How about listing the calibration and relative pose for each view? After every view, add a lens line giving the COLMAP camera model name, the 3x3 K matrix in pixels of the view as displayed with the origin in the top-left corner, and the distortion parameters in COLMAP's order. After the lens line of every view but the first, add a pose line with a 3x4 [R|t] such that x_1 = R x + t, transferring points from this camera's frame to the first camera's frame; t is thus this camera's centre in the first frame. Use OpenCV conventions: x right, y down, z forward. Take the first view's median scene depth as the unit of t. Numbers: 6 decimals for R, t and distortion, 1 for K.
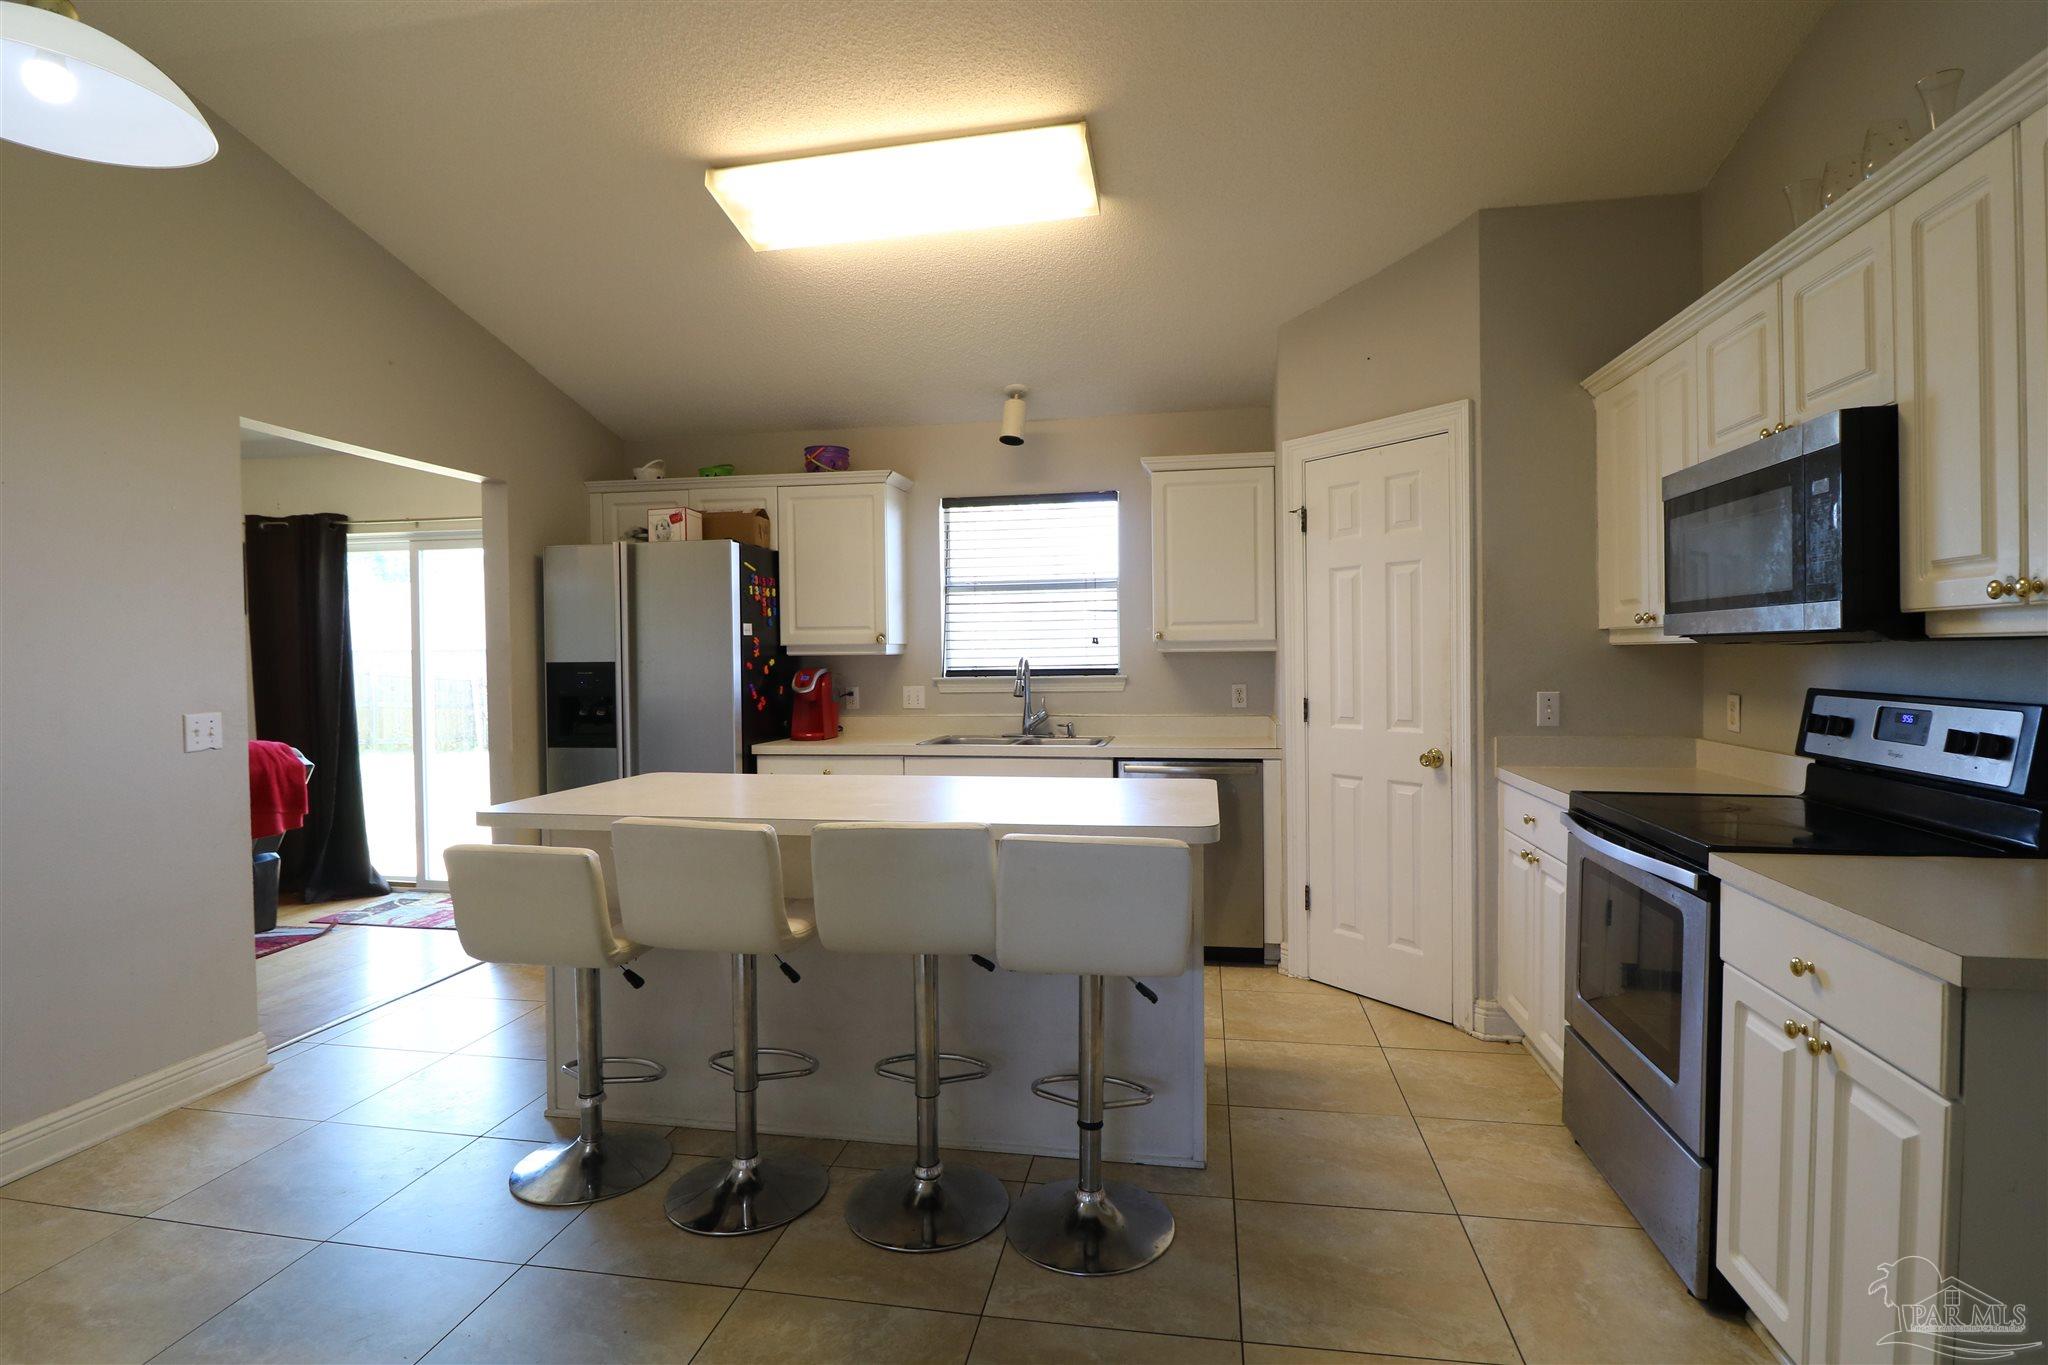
lens RADIAL K [[1001.8, 0, 1021.3], [0, 1001.8, 666.7], [0, 0, 1]] dist [-0.037789, -0.001023]
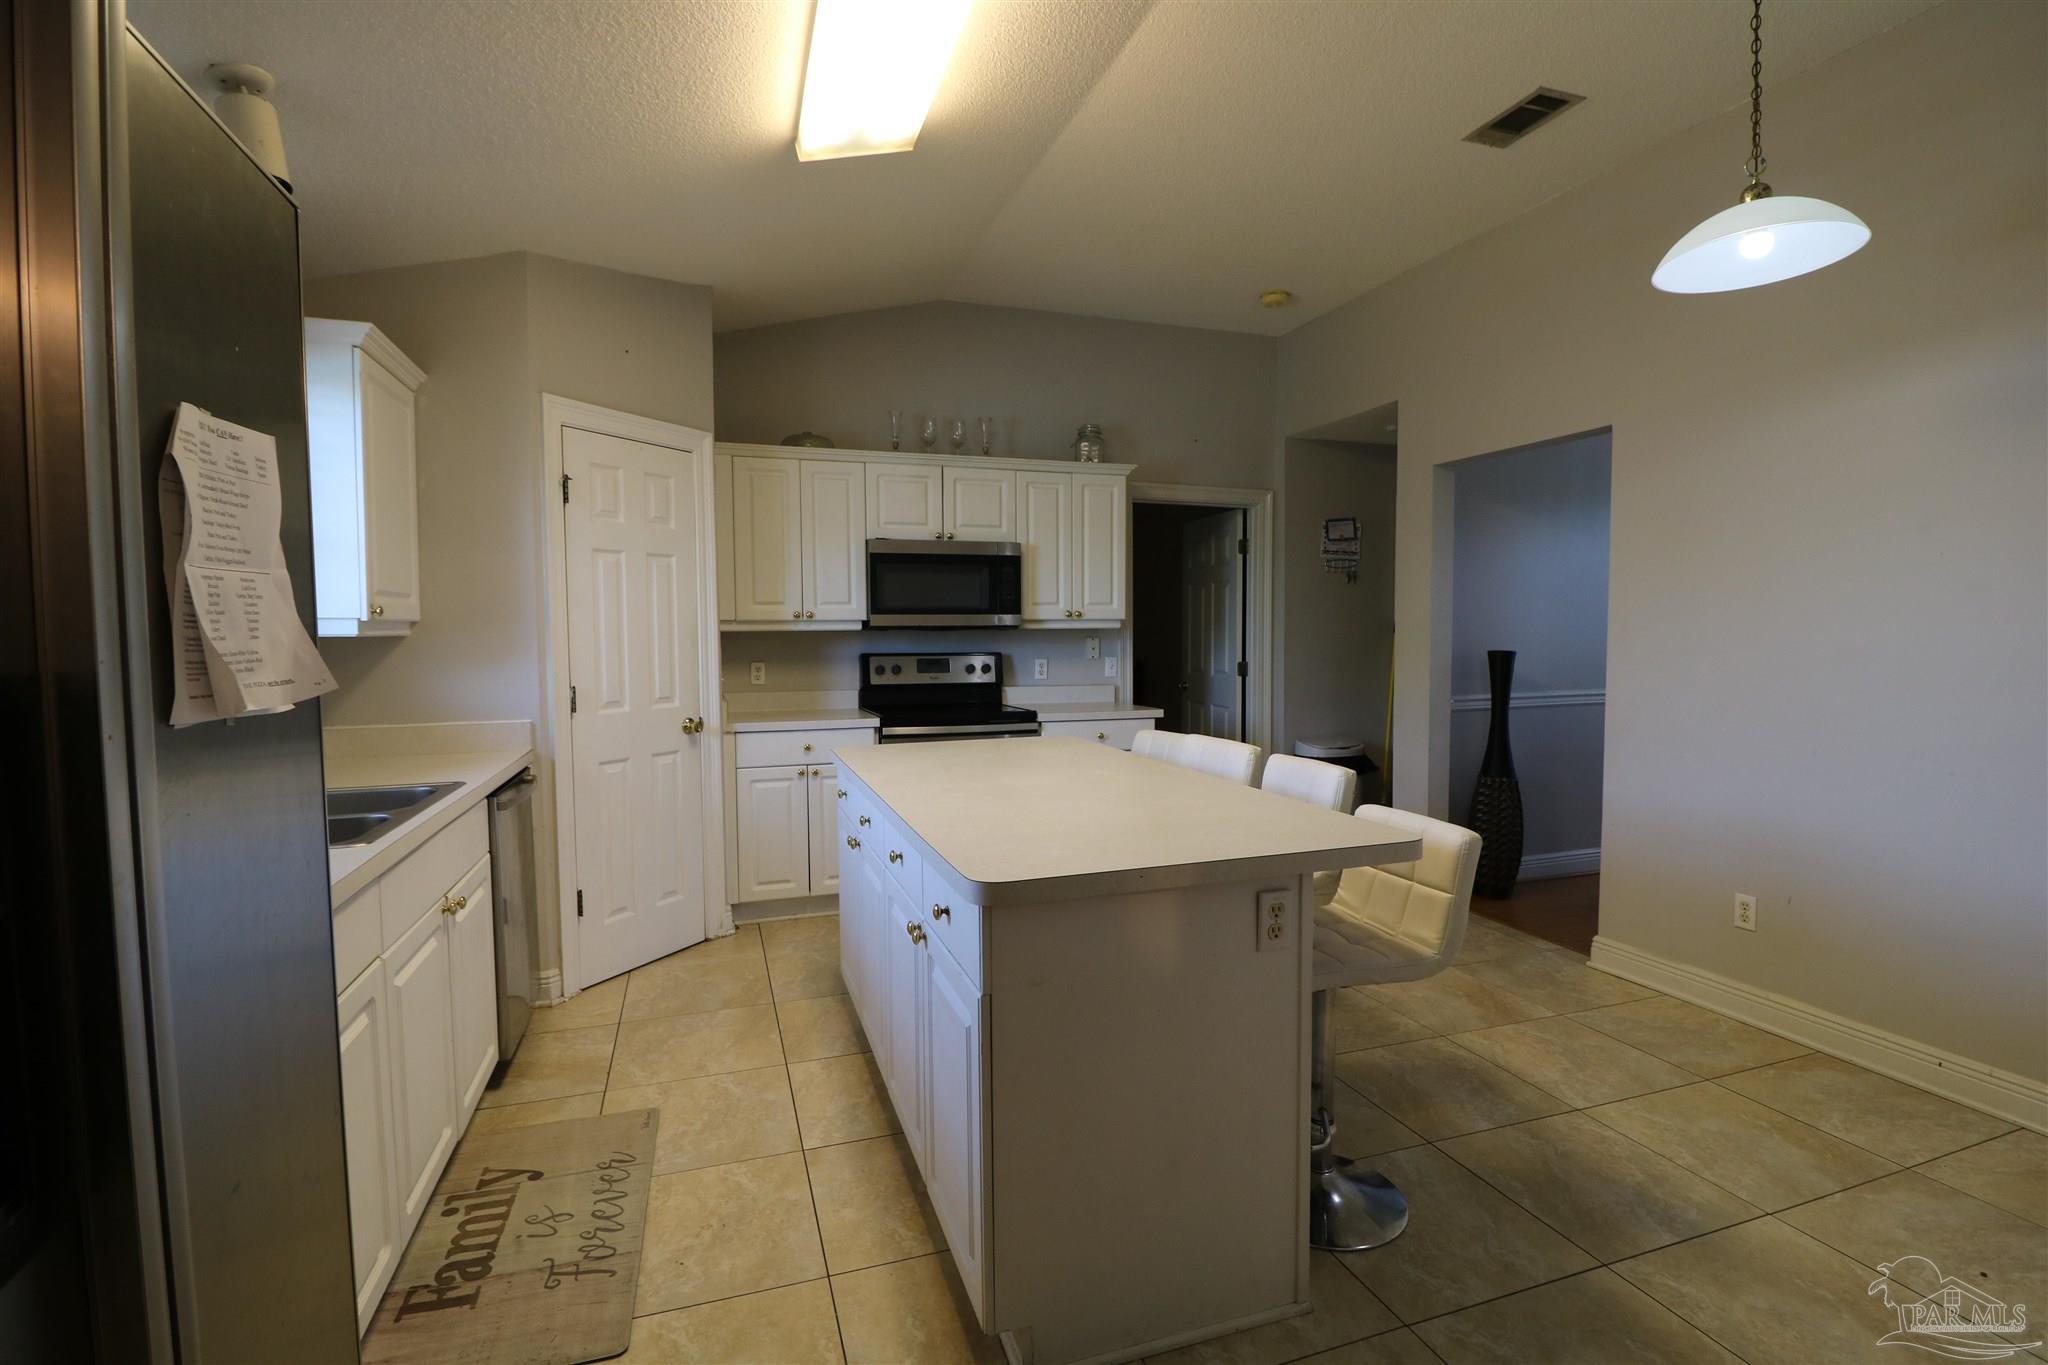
lens RADIAL K [[961.7, 0, 1035.0], [0, 961.7, 690.8], [0, 0, 1]] dist [-0.002805, -0.008236]
pose [[-0.482389, -0.037743, 0.875144, -0.778234], [0.025930, 0.998018, 0.057335, -0.004461], [-0.875573, 0.050350, -0.480454, 1.185923]]
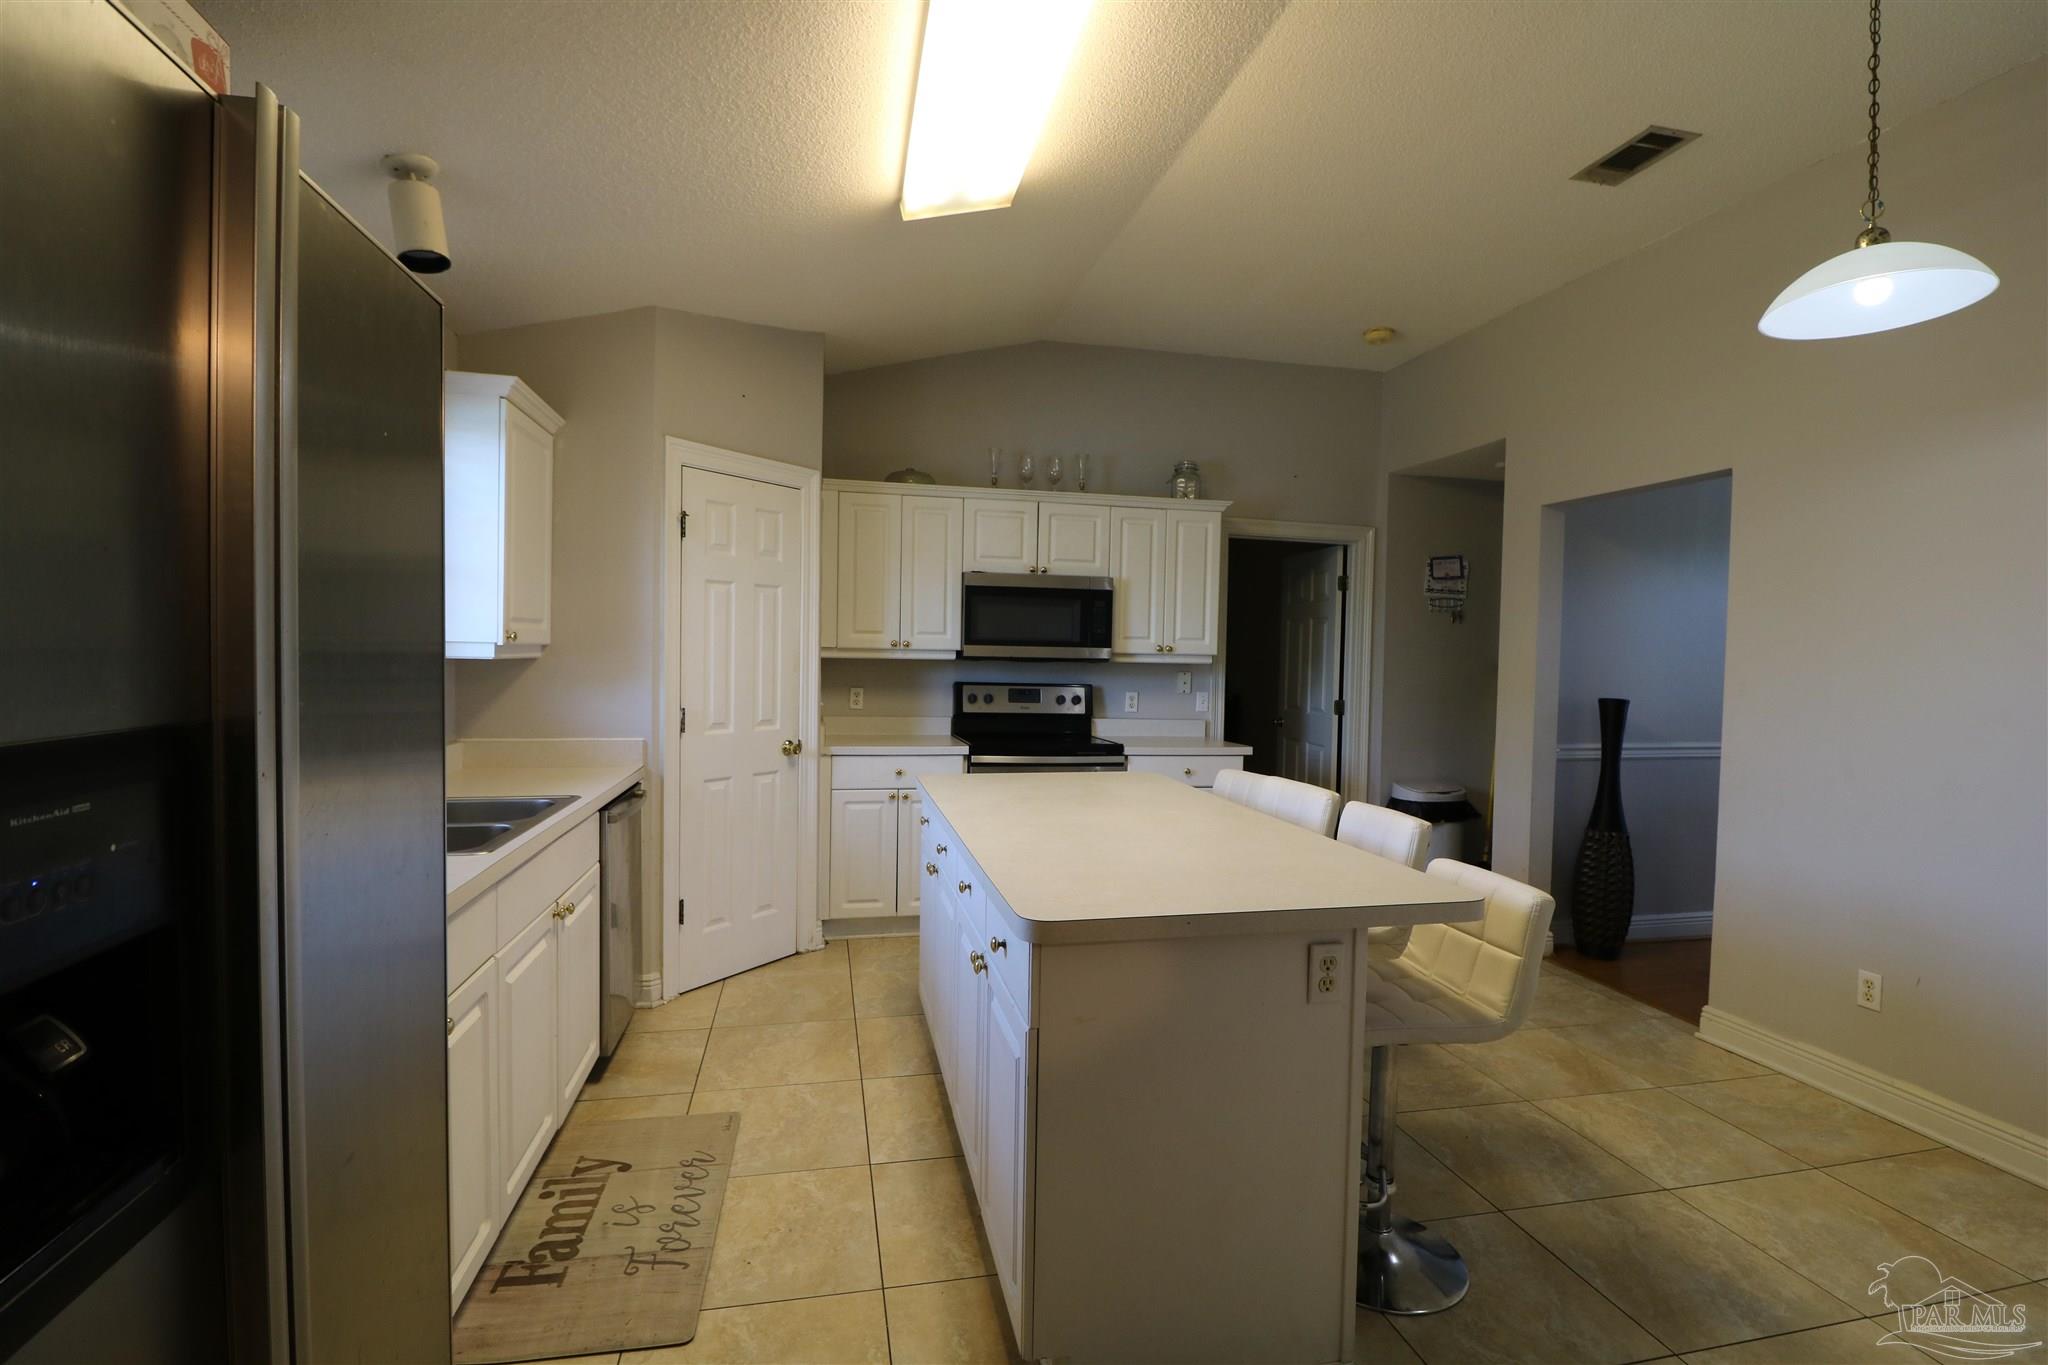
lens RADIAL K [[961.7, 0, 1032.5], [0, 961.7, 694.3], [0, 0, 1]] dist [-0.002805, -0.008236]
pose [[-0.380394, -0.031674, 0.924282, -0.805972], [-0.000040, 0.999414, 0.034232, -0.015985], [-0.924824, 0.012985, -0.380173, 1.172860]]
